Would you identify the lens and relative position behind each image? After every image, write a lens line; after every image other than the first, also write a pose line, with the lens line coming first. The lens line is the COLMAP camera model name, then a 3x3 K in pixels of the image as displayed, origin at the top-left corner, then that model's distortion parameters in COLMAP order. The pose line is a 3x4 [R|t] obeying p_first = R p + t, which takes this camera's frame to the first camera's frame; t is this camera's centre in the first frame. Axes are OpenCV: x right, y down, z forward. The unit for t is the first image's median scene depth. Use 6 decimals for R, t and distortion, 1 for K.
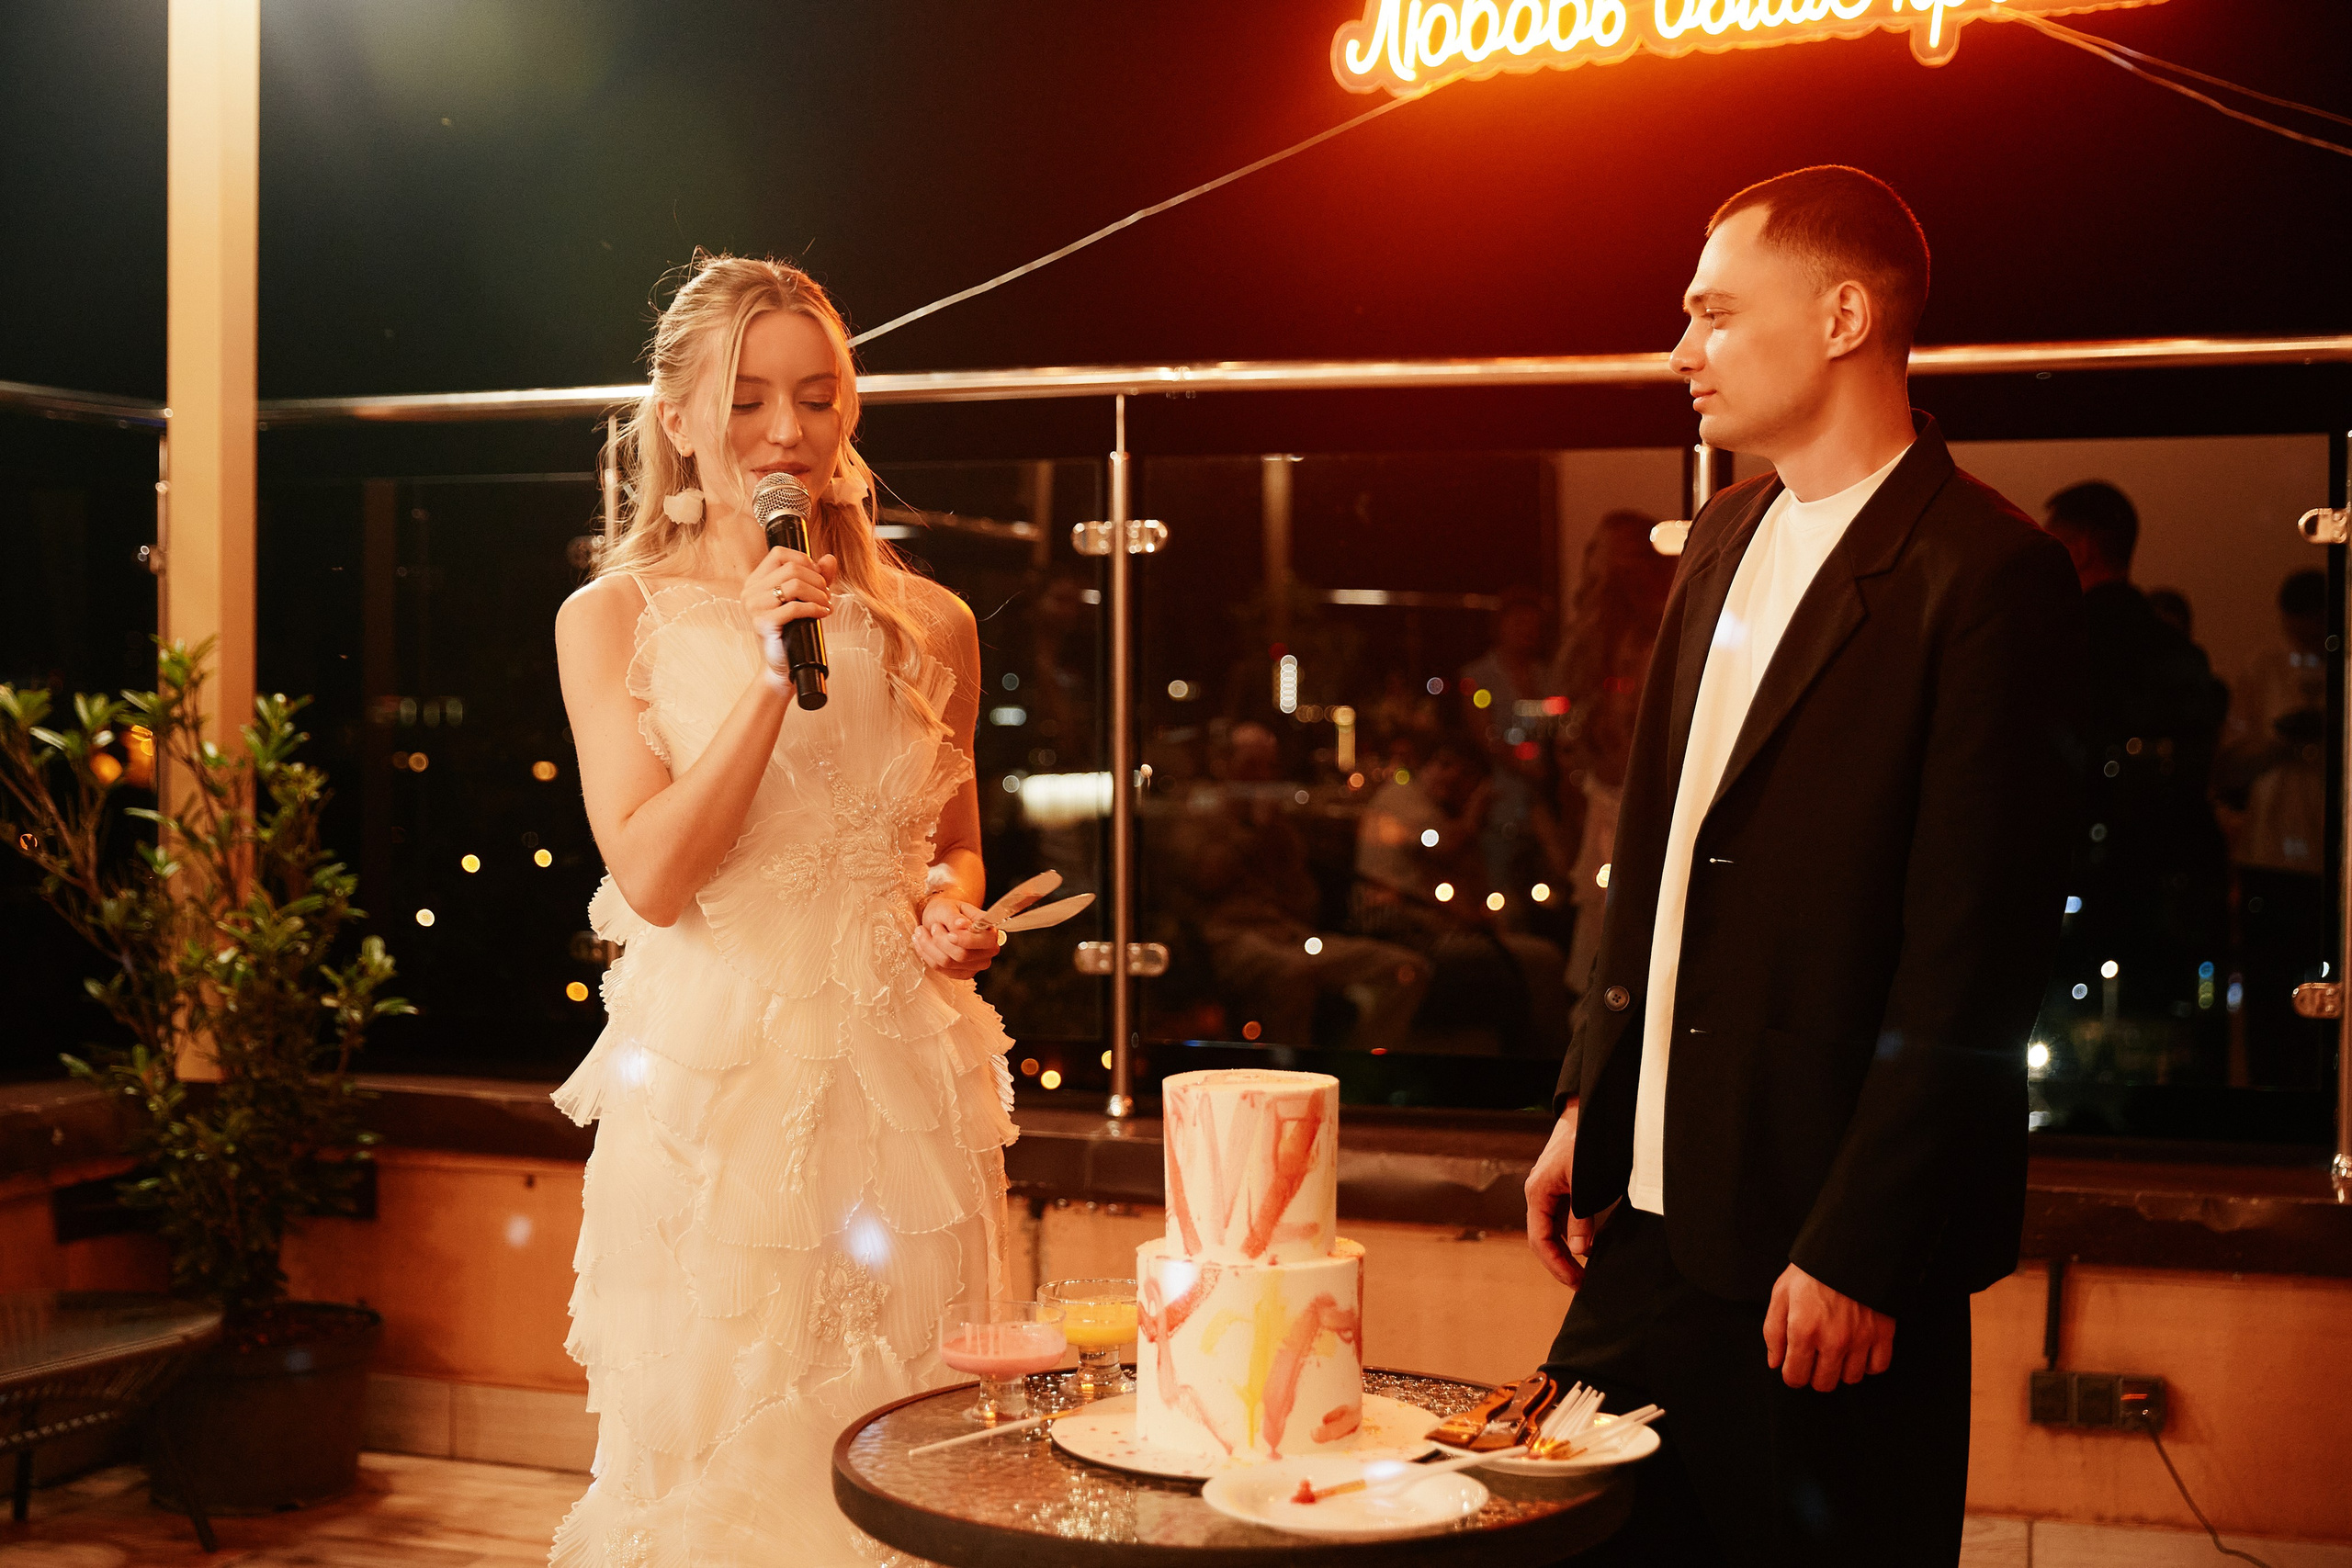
lens RADIAL K [[3420.3, 0, 1179.2], [0, 3420.3, 796.8], [0, 0, 1]] dist [0.037445, 0.000000]
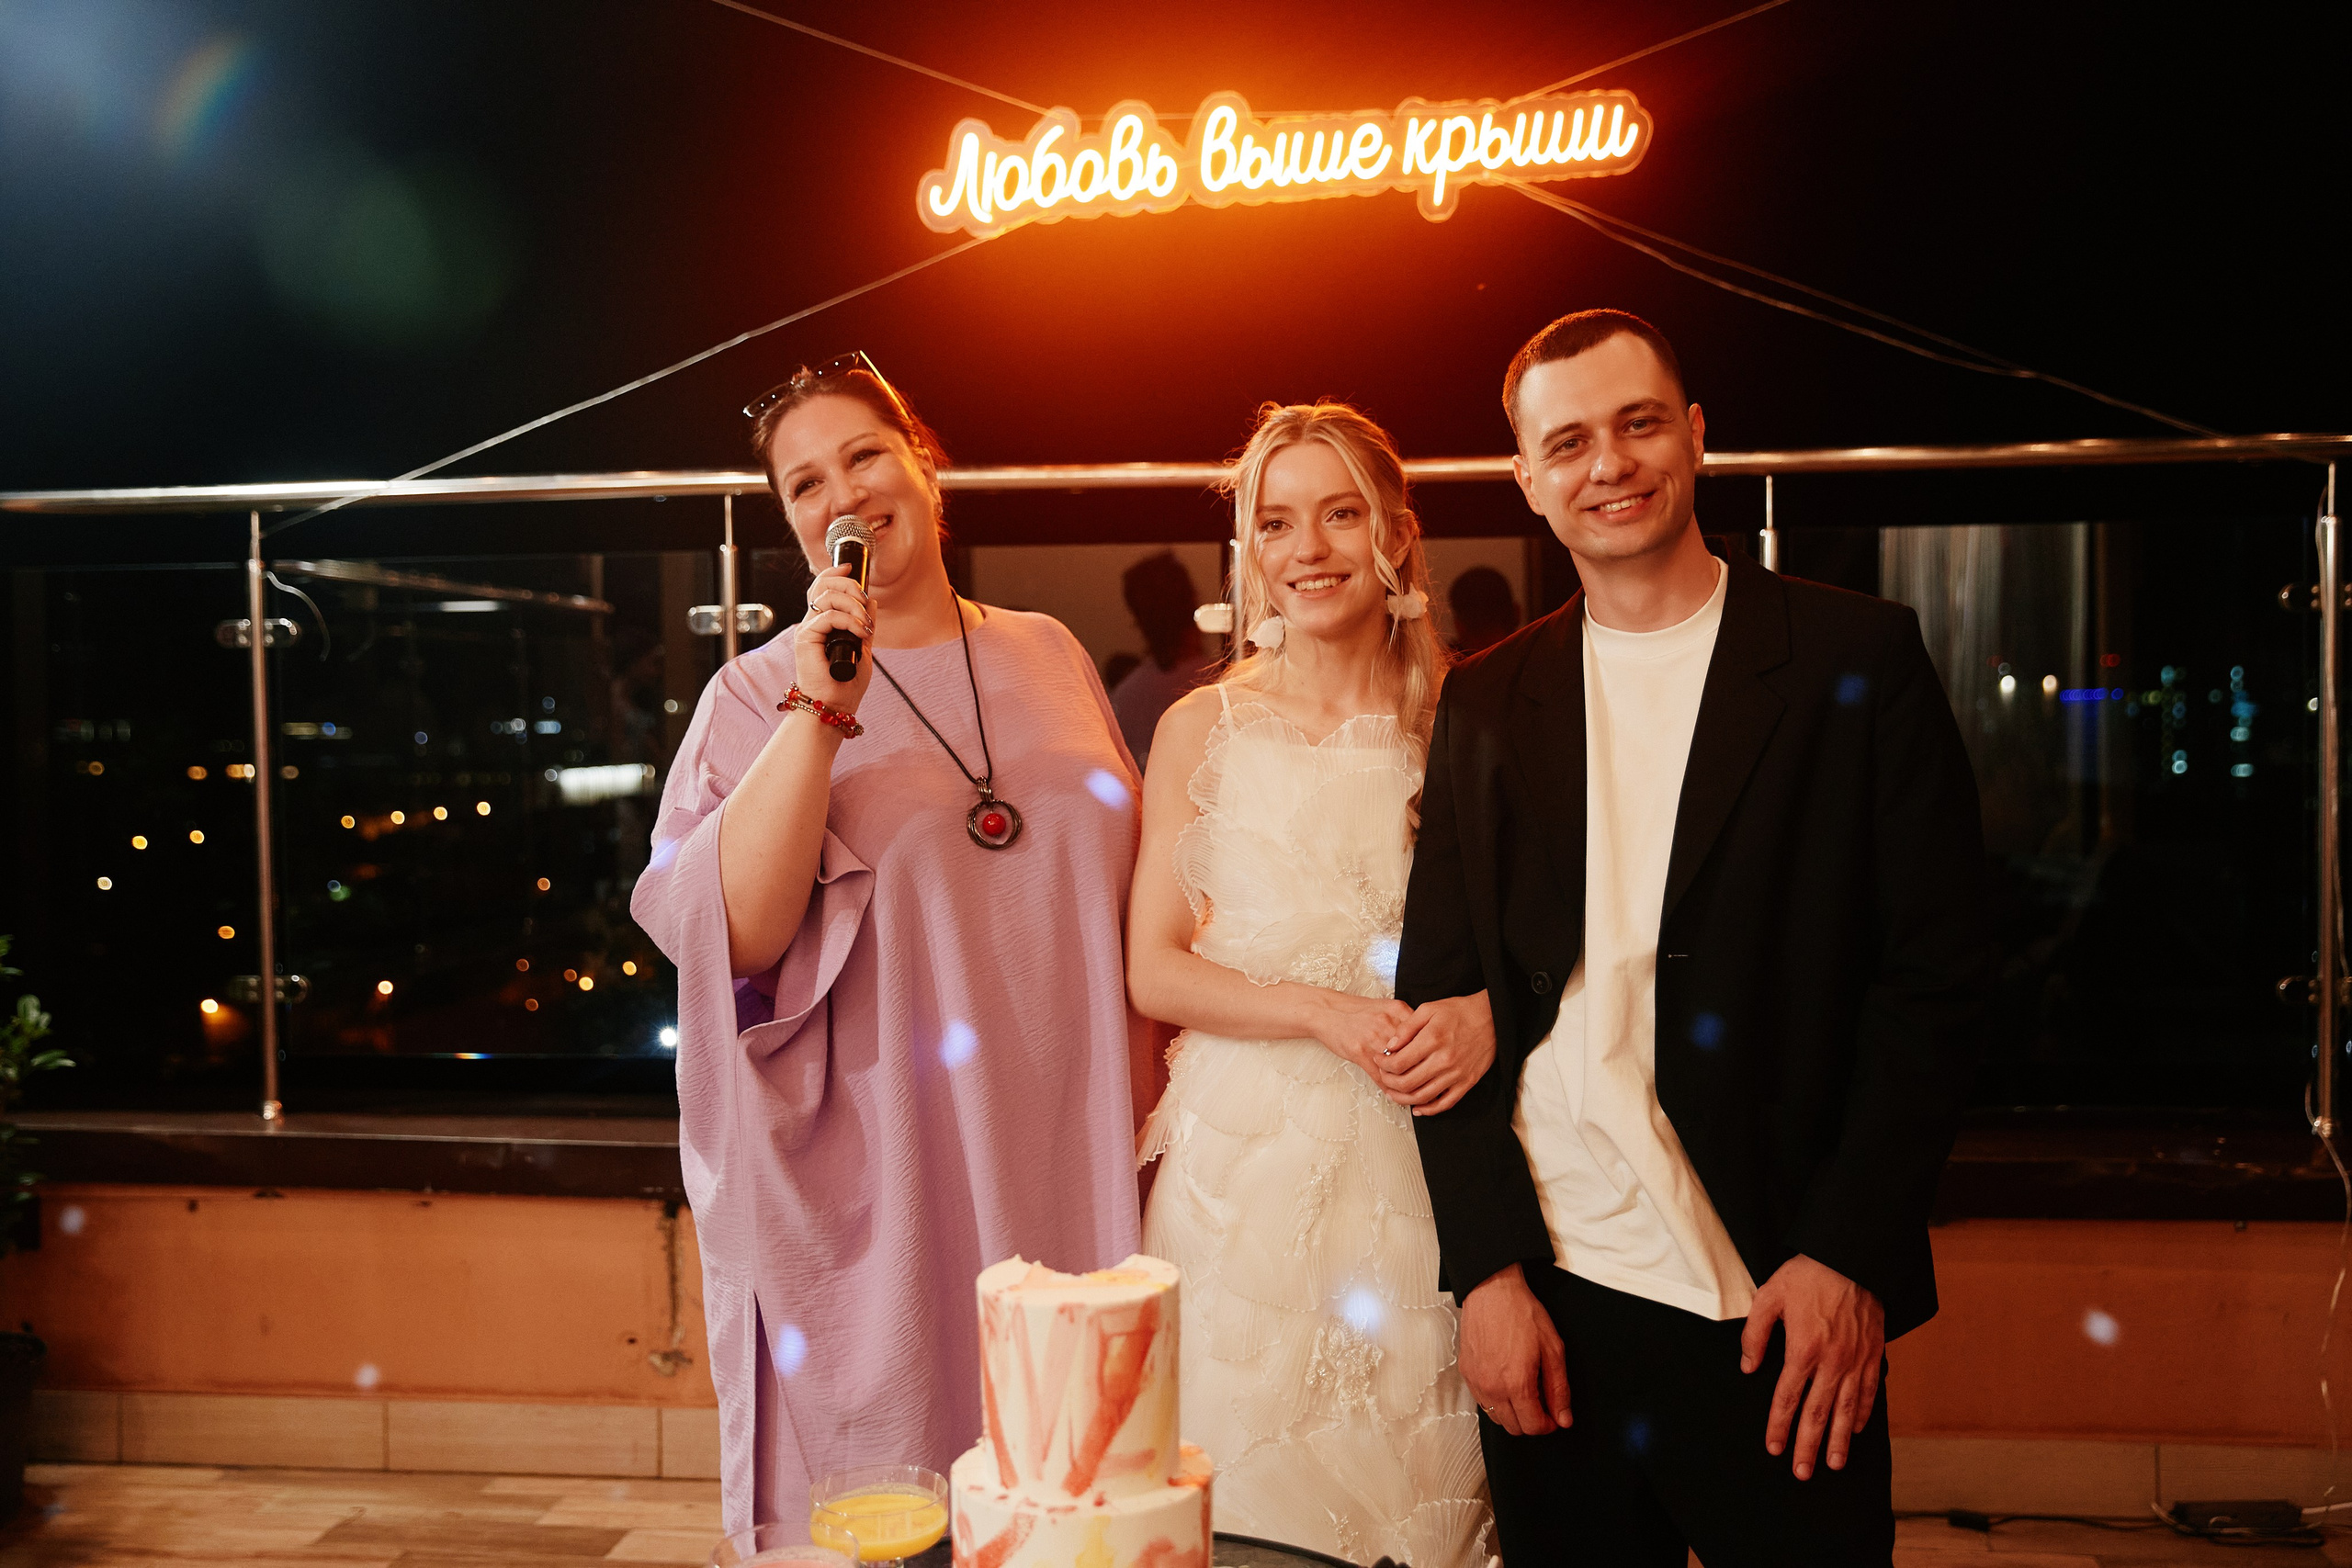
lens RADIAL K [[2340.2, 0, 1187.7], [0, 2340.2, 794.1], [0, 0, 1]] dist [0.034410, 0.000000]
pose [[0.977073, -0.022140, 0.211752, -0.037922], [0.019841, 0.999719, 0.012977, -0.026244], [-0.211980, -0.008478, 0.977237, 0.214563]]
